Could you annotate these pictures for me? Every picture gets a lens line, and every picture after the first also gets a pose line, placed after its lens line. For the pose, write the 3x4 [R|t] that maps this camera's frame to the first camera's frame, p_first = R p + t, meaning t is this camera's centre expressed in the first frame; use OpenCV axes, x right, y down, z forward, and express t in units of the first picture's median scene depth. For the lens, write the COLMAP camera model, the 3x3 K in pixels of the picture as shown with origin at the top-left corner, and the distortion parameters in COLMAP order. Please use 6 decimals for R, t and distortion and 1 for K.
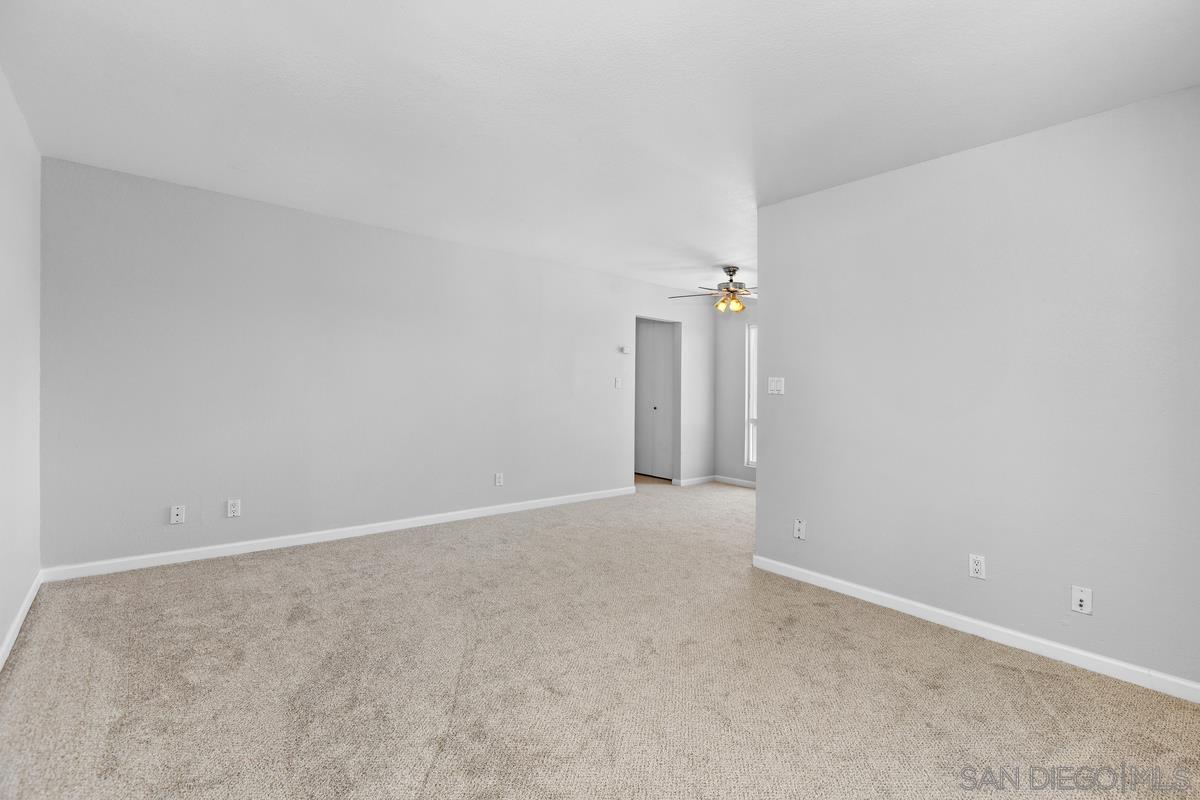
lens RADIAL K [[543.5, 0, 603.7], [0, 543.5, 393.8], [0, 0, 1]] dist [-0.000634, -0.001007]
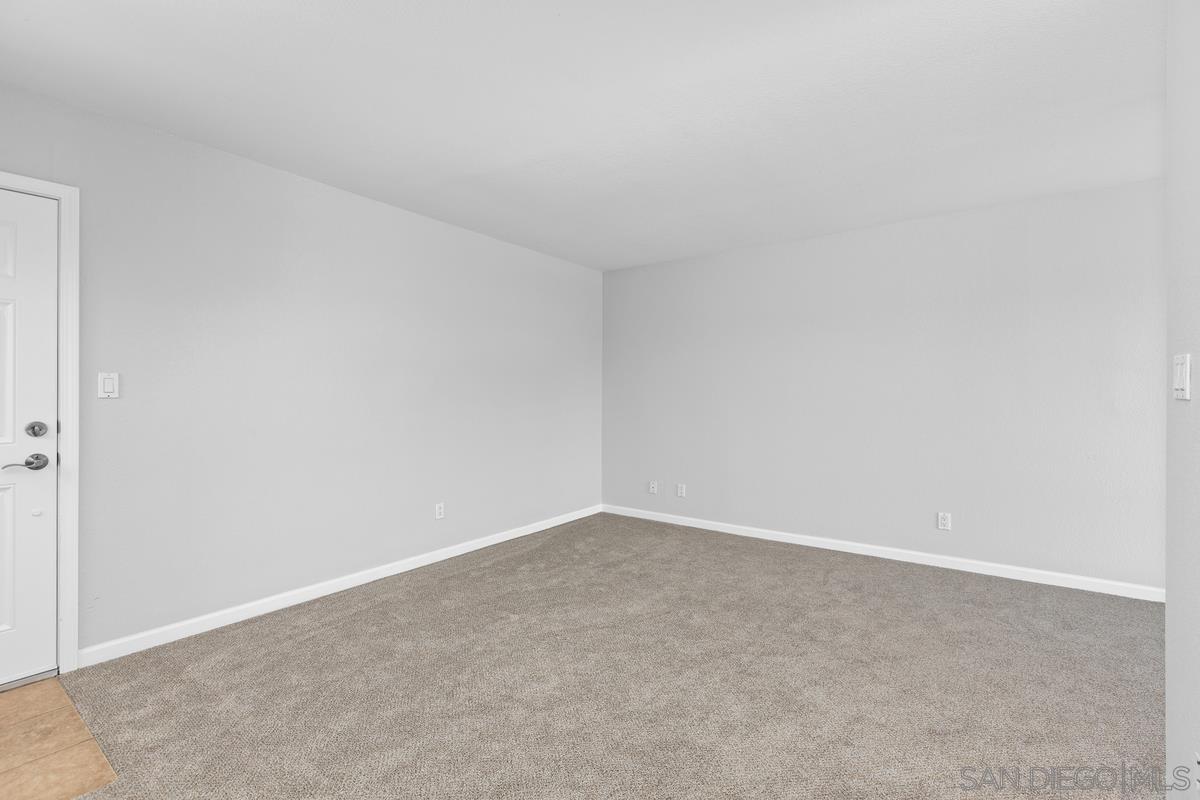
lens RADIAL K [[543.5, 0, 602.9], [0, 543.5, 405.5], [0, 0, 1]] dist [-0.000634, -0.001007]
pose [[0.210602, -0.004725, -0.977560, 0.693088], [-0.004824, 0.999971, -0.005872, 0.010204], [0.977560, 0.005952, 0.210573, 0.610243]]
